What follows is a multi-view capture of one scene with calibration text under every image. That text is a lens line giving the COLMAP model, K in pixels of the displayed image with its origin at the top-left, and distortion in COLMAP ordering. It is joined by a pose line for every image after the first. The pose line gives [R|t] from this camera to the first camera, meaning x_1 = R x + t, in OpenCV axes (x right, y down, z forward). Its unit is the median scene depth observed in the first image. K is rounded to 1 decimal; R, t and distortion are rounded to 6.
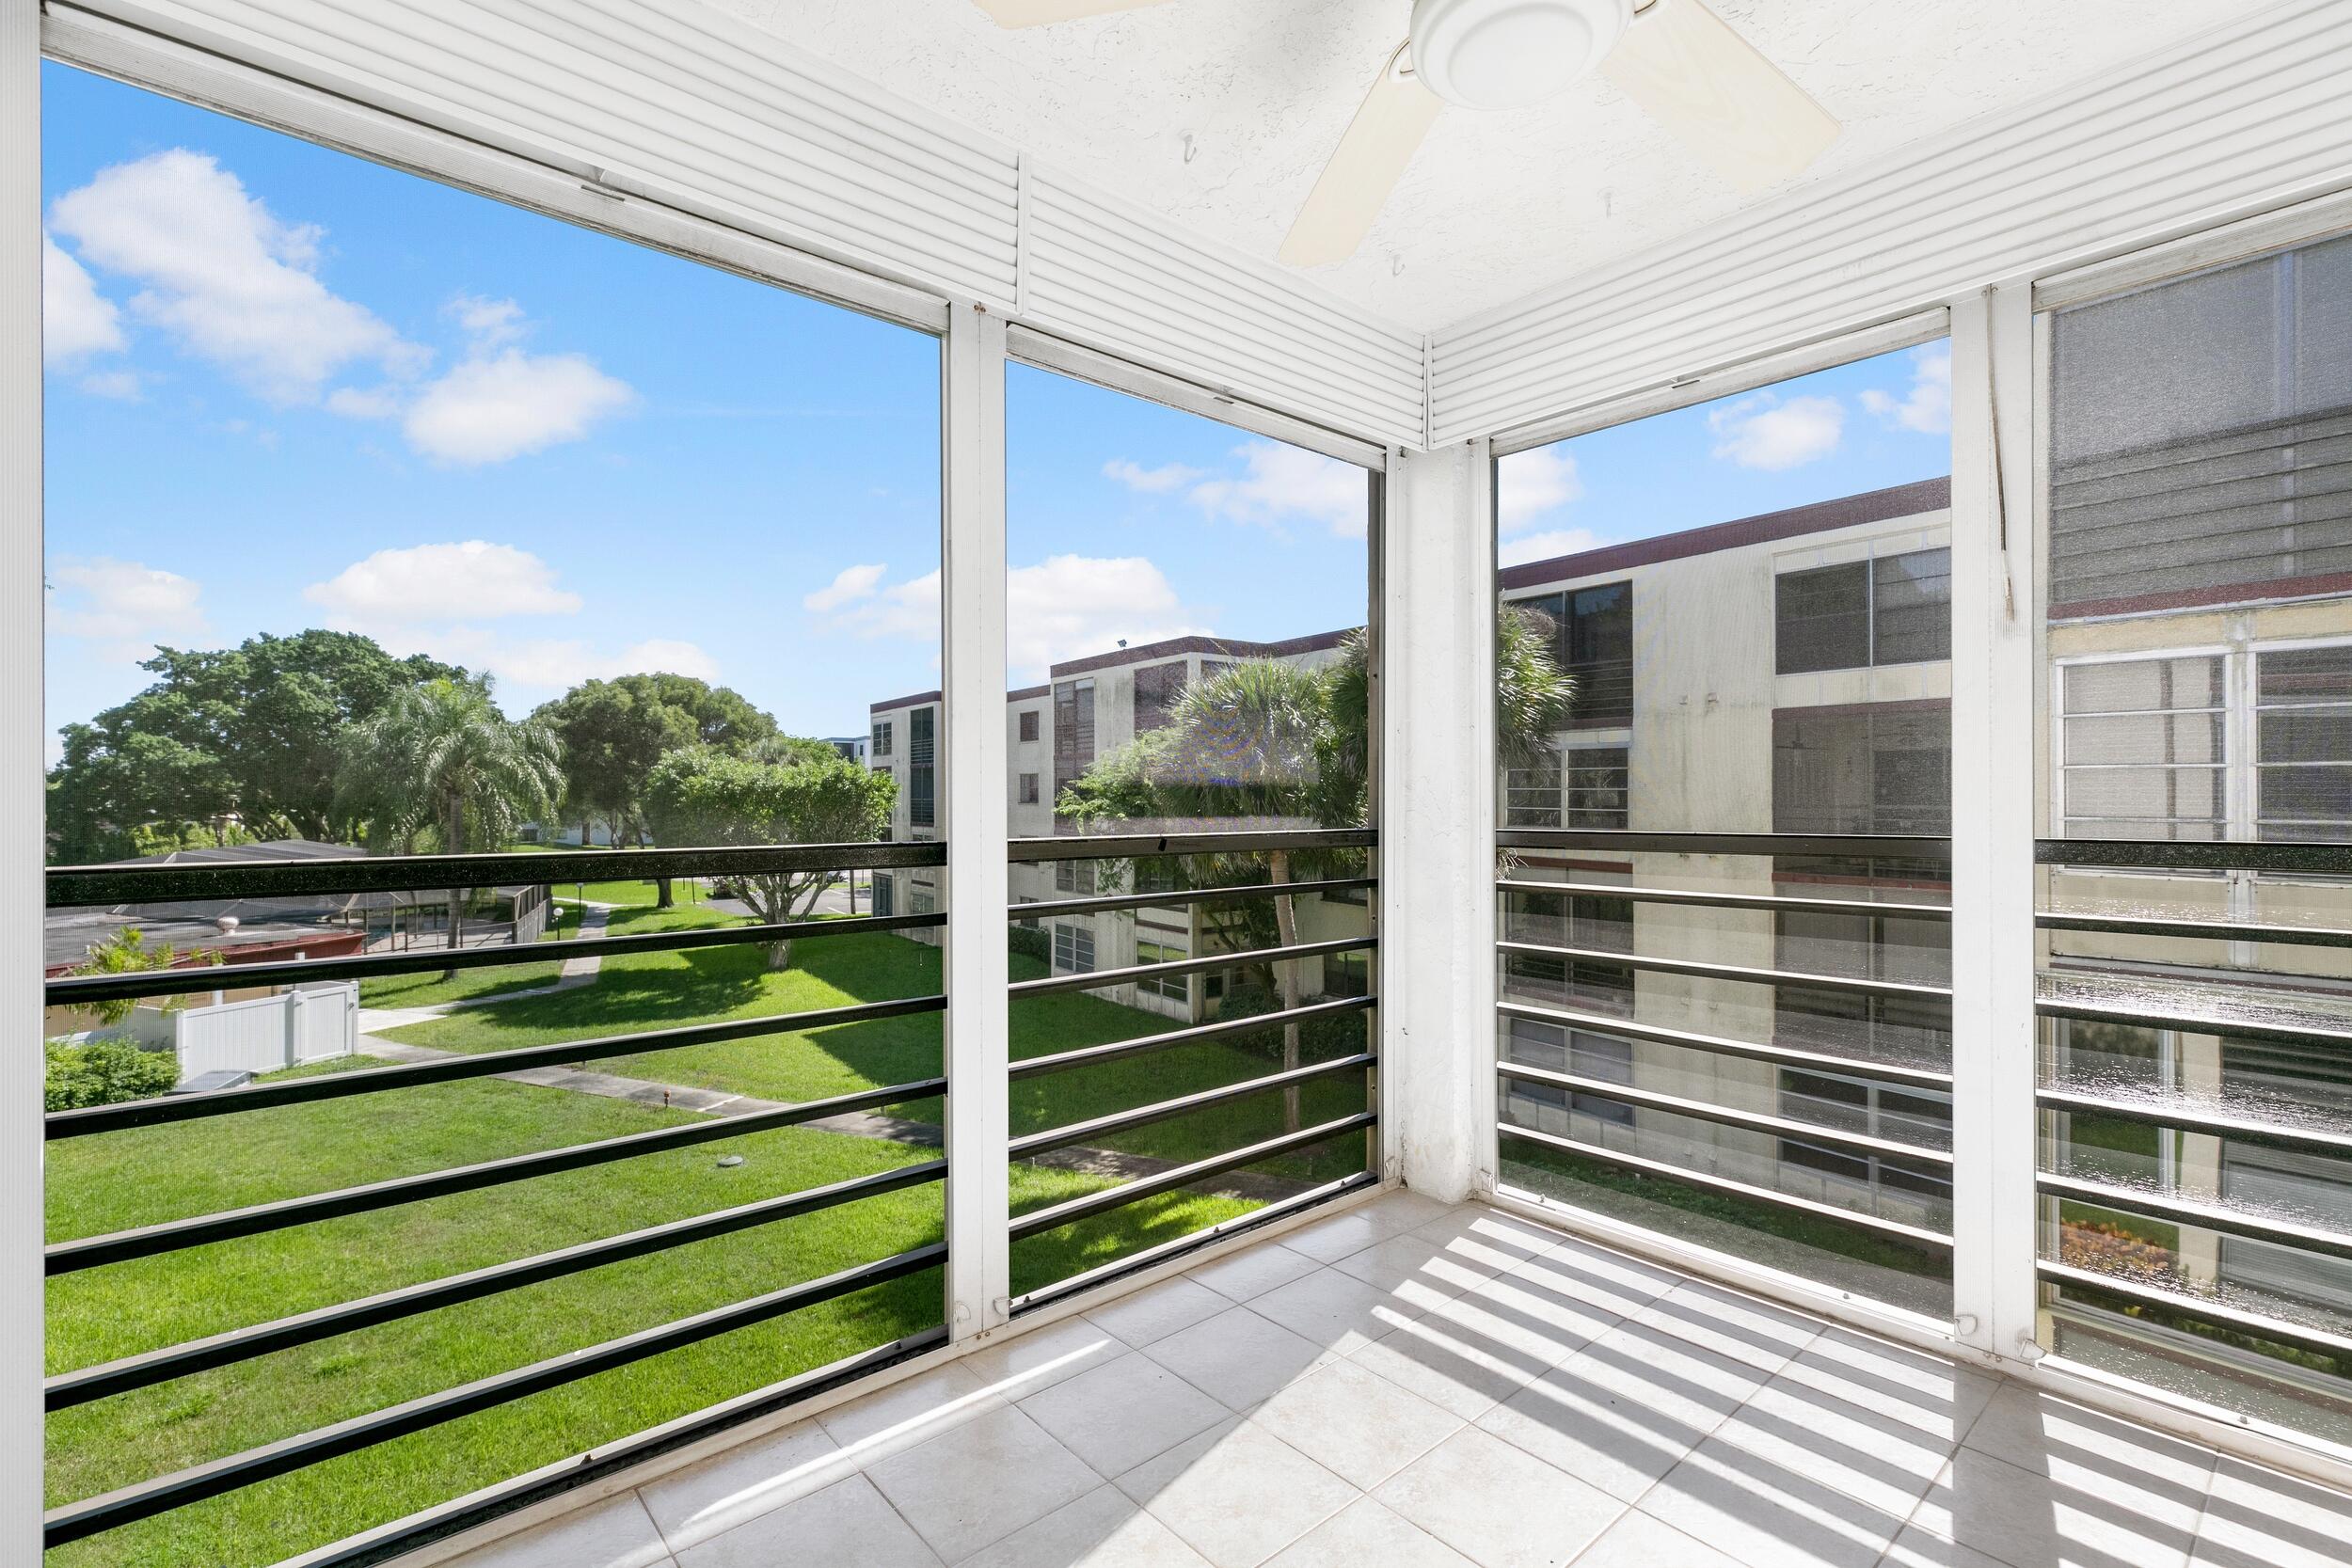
lens RADIAL K [[1057.0, 0, 1161.6], [0, 1057.0, 795.8], [0, 0, 1]] dist [0.008551, -0.000455]
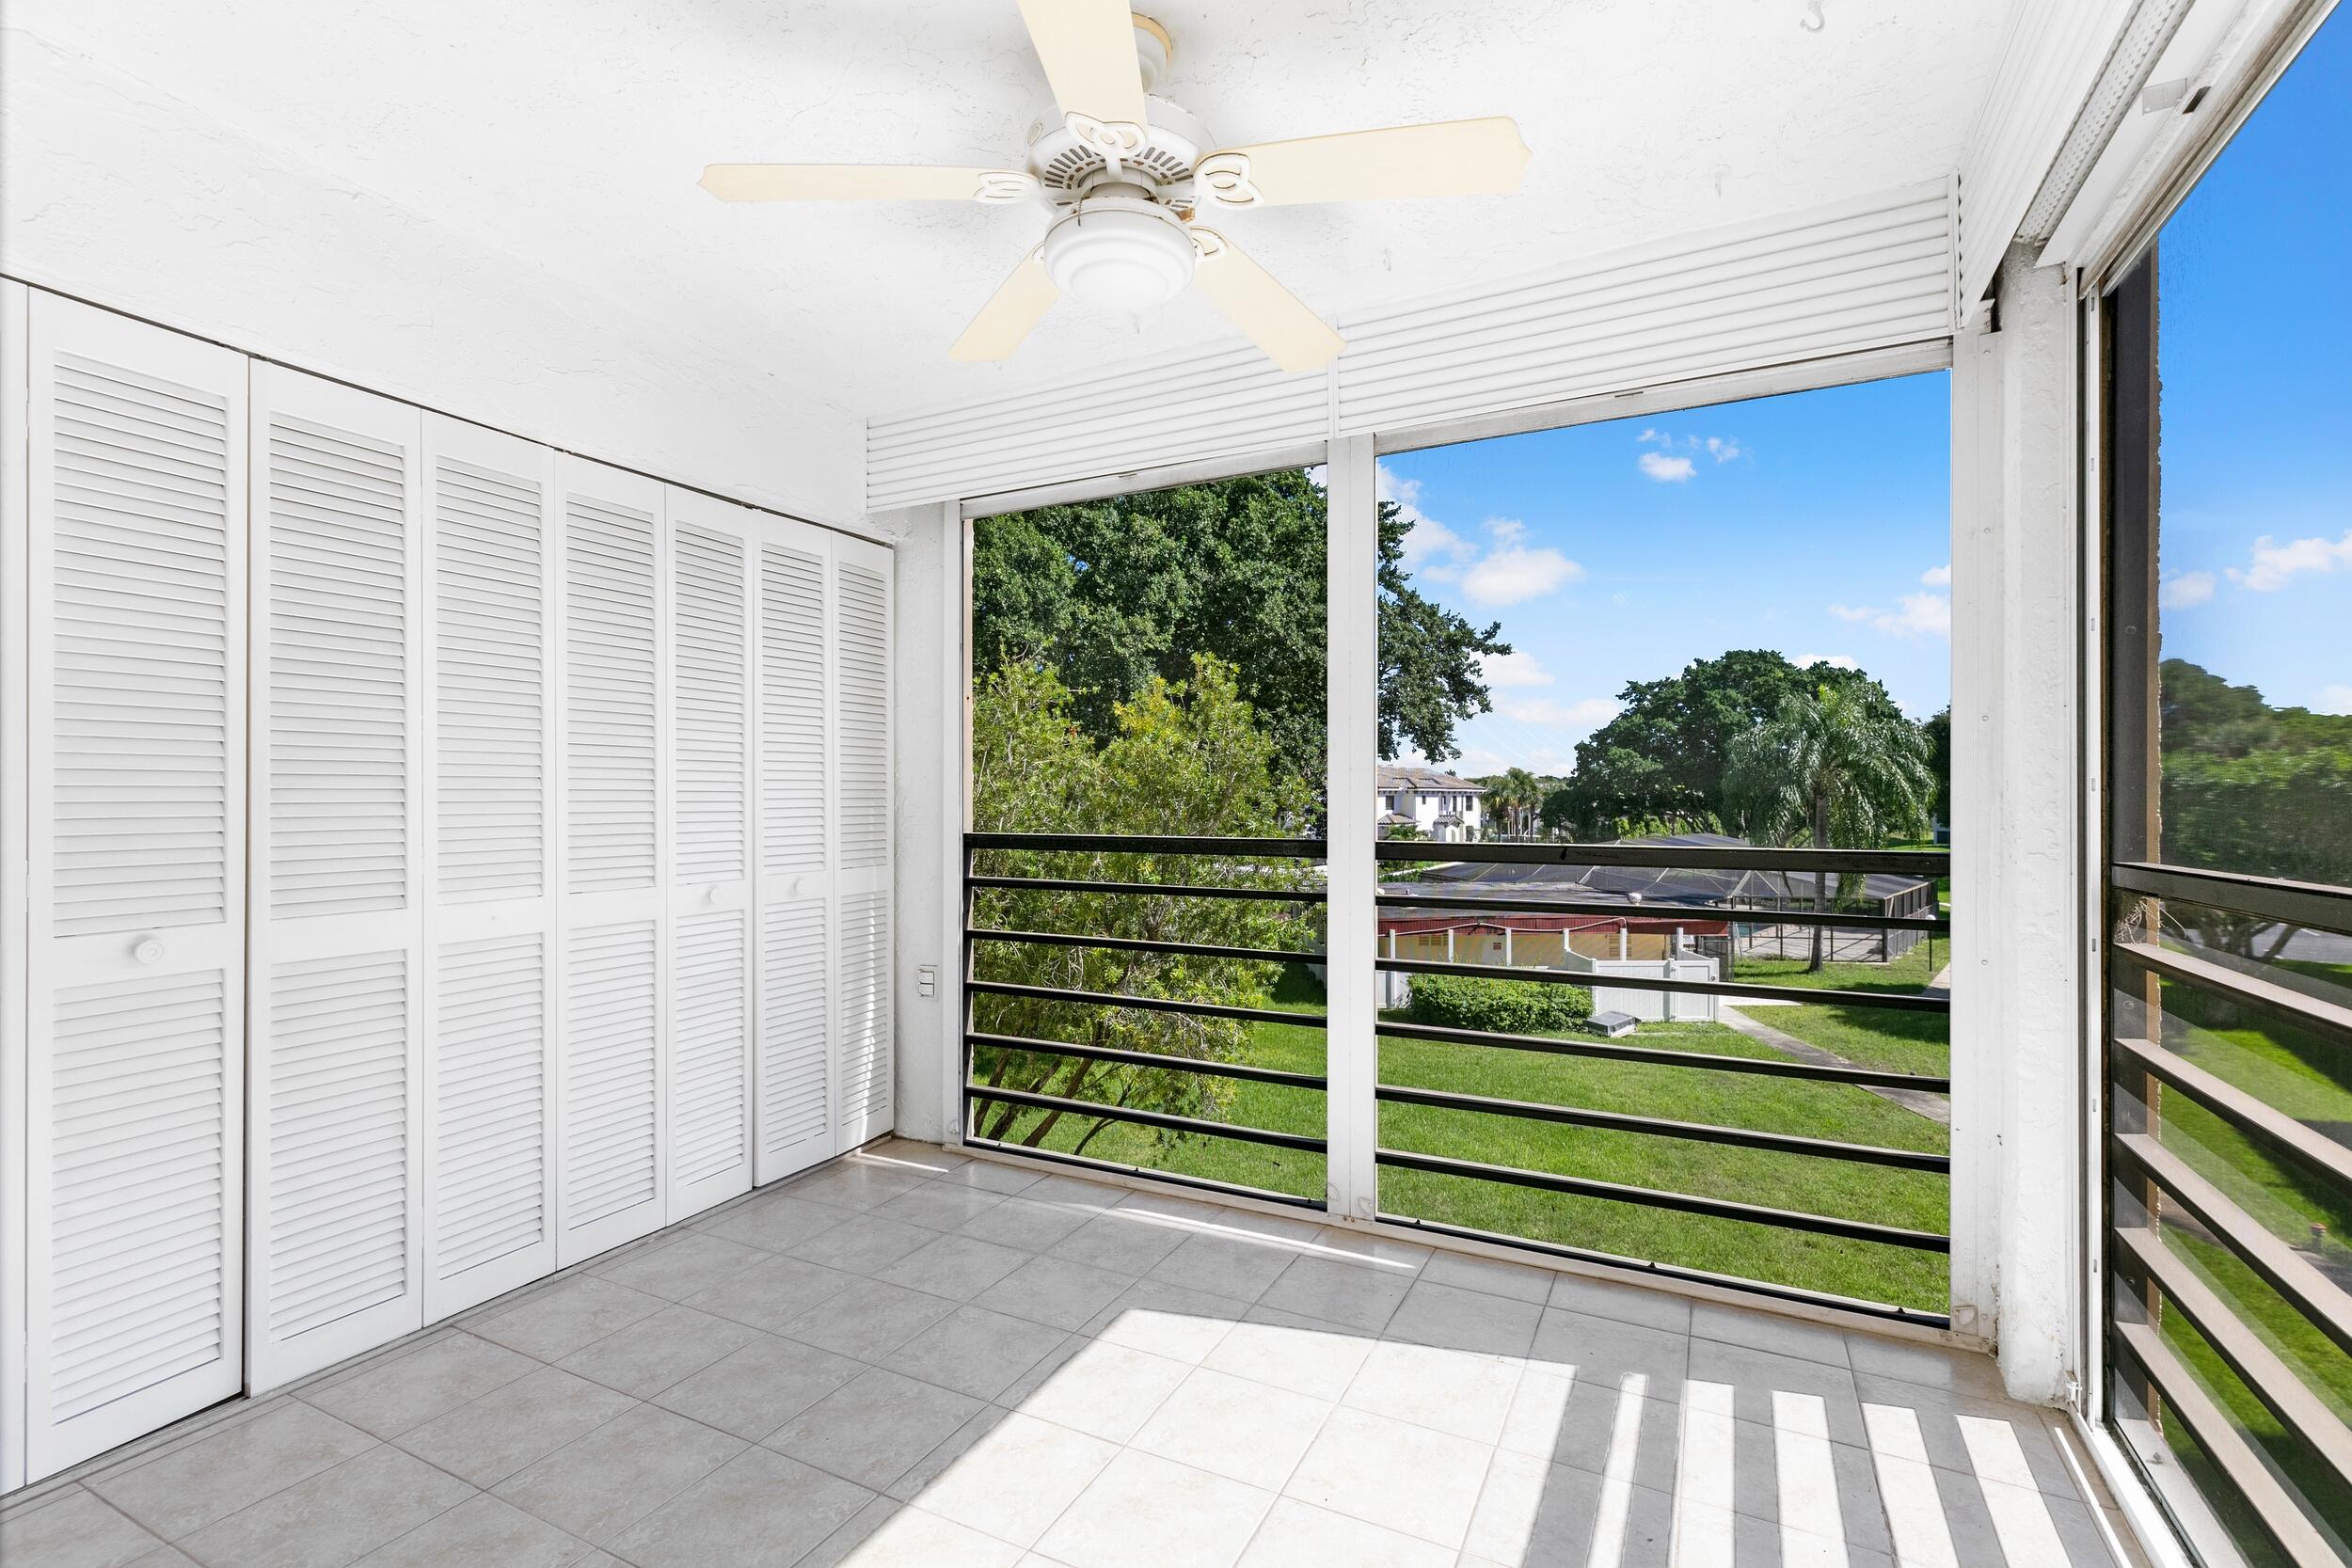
lens RADIAL K [[1057.0, 0, 1172.1], [0, 1057.0, 797.1], [0, 0, 1]] dist [0.008551, -0.000455]
pose [[0.373951, 0.002264, -0.927446, 0.039087], [-0.001690, 0.999997, 0.001760, 0.000082], [0.927447, 0.000910, 0.373954, 0.013845]]
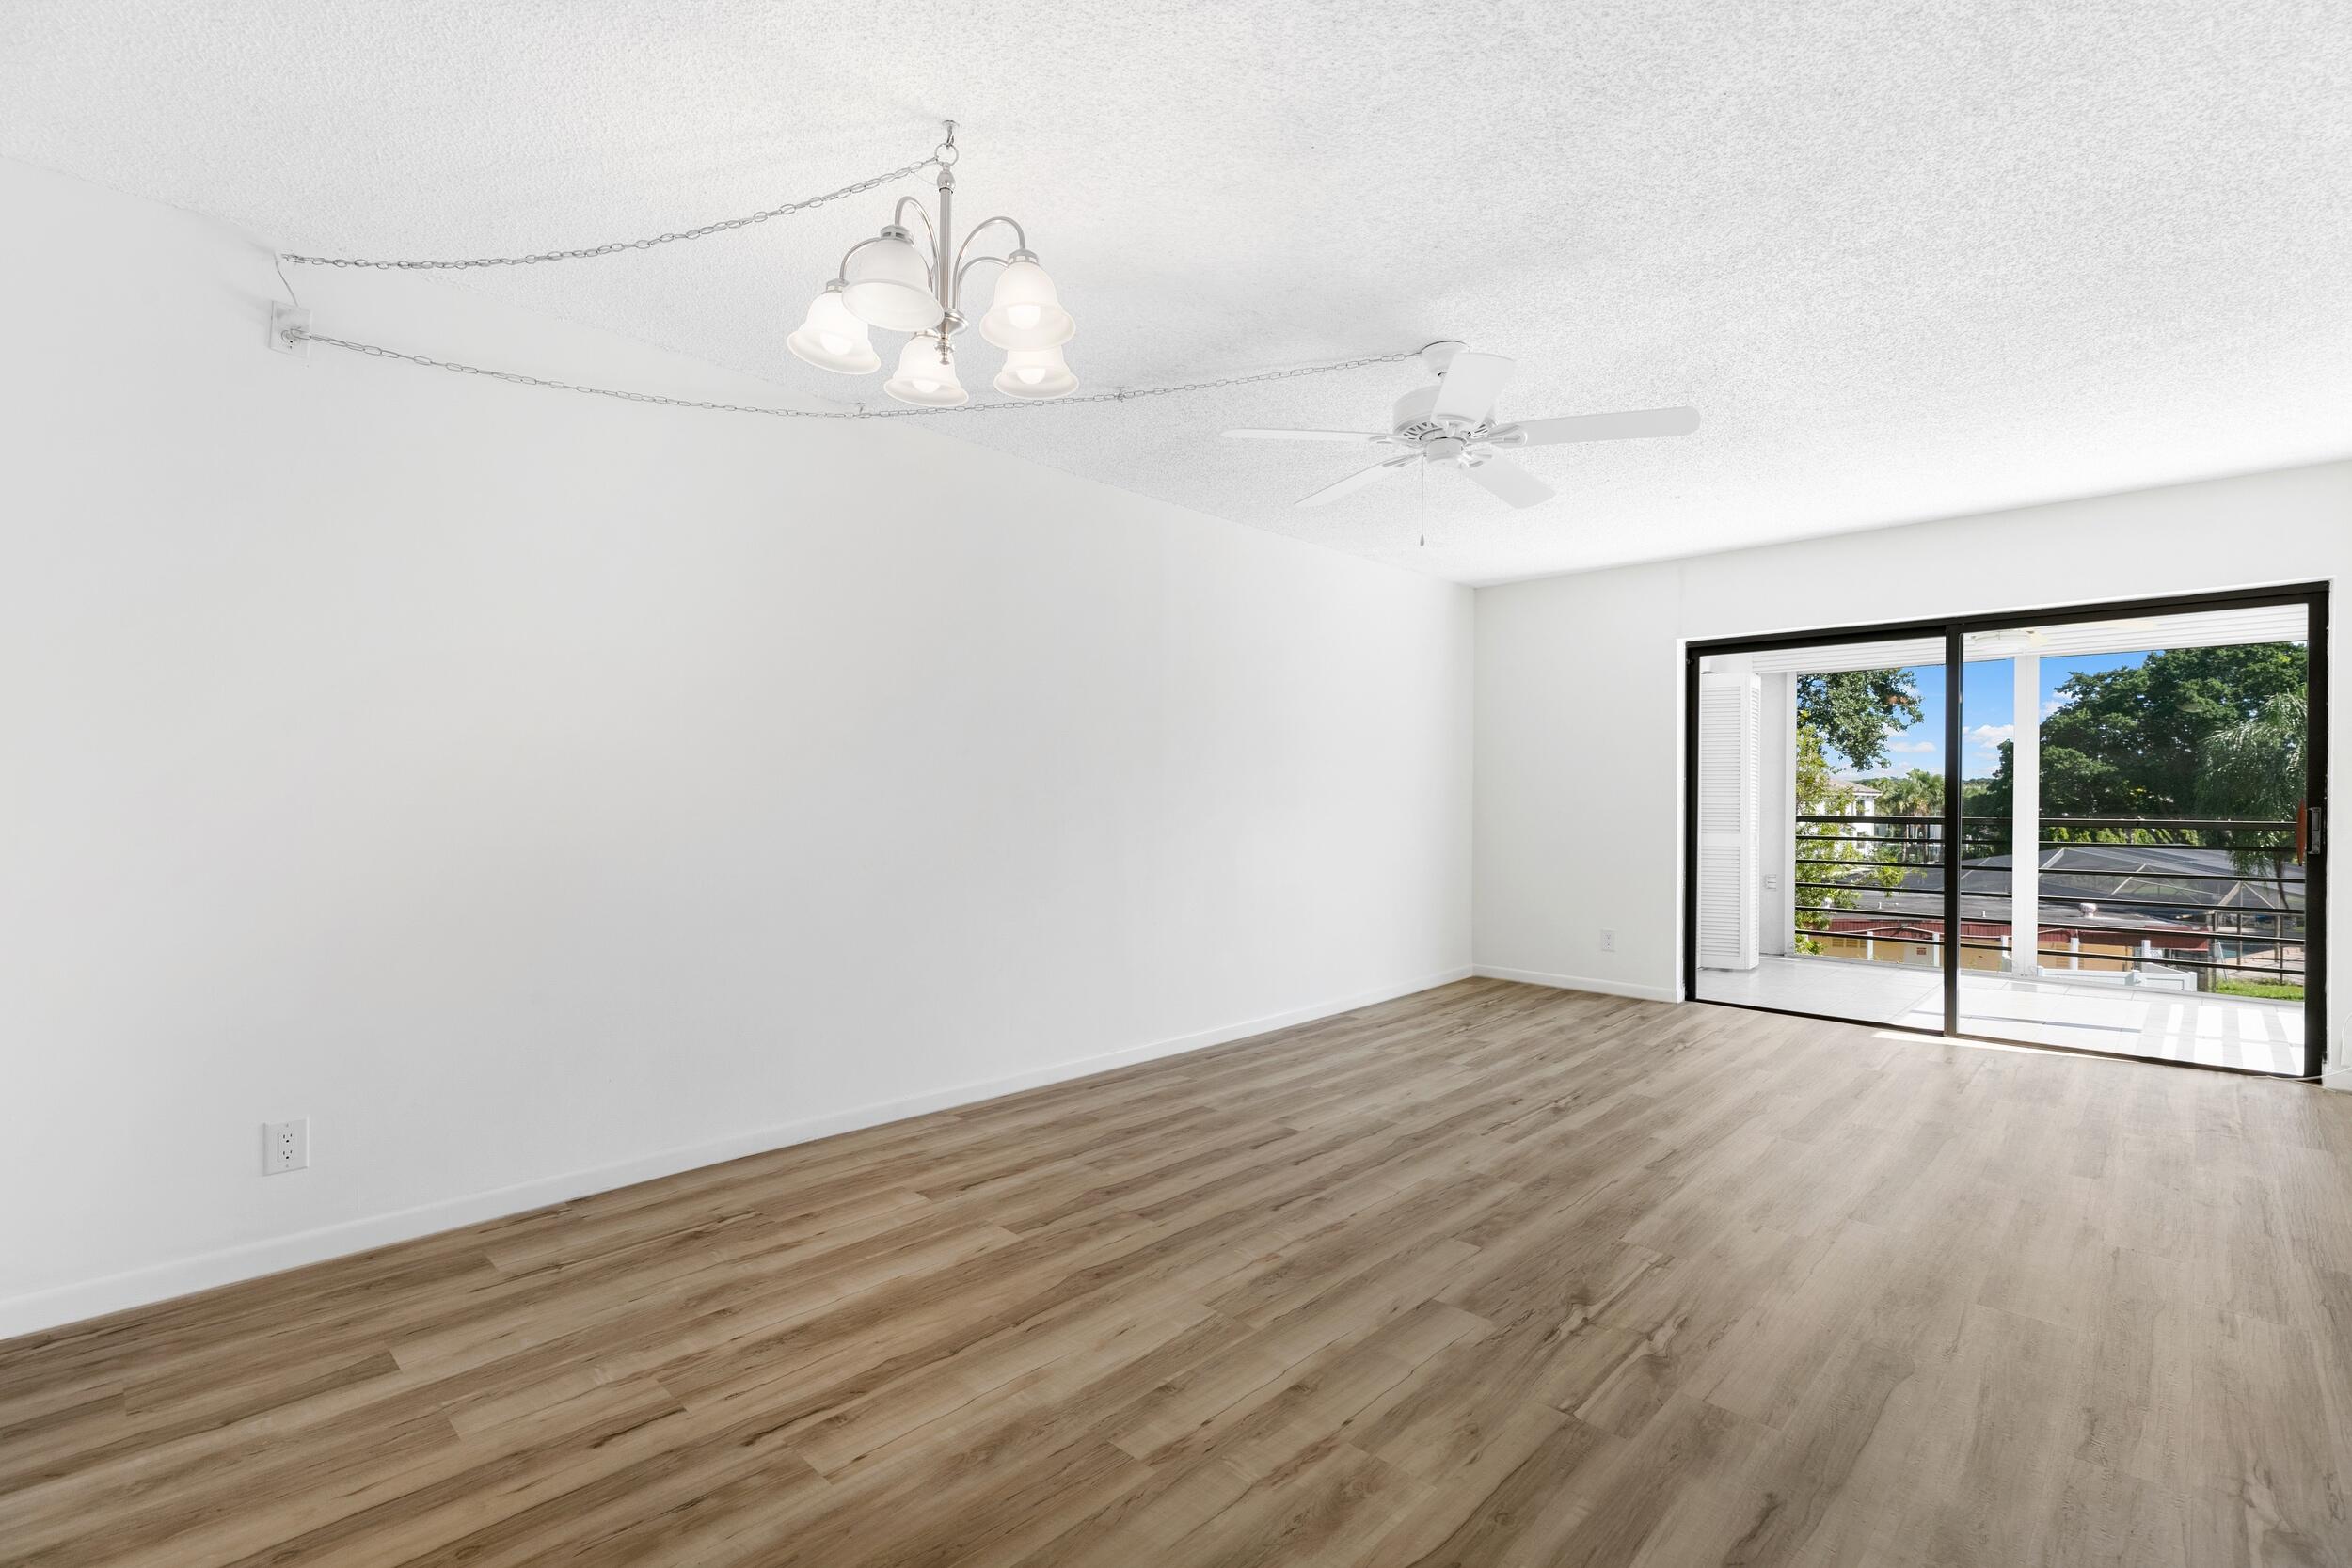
lens RADIAL K [[1057.0, 0, 1175.1], [0, 1057.0, 803.2], [0, 0, 1]] dist [0.008551, -0.000455]
pose [[0.095932, 0.006513, -0.995367, 0.110358], [-0.003253, 0.999975, 0.006230, -0.001191], [0.995383, 0.002640, 0.095951, -0.069715]]
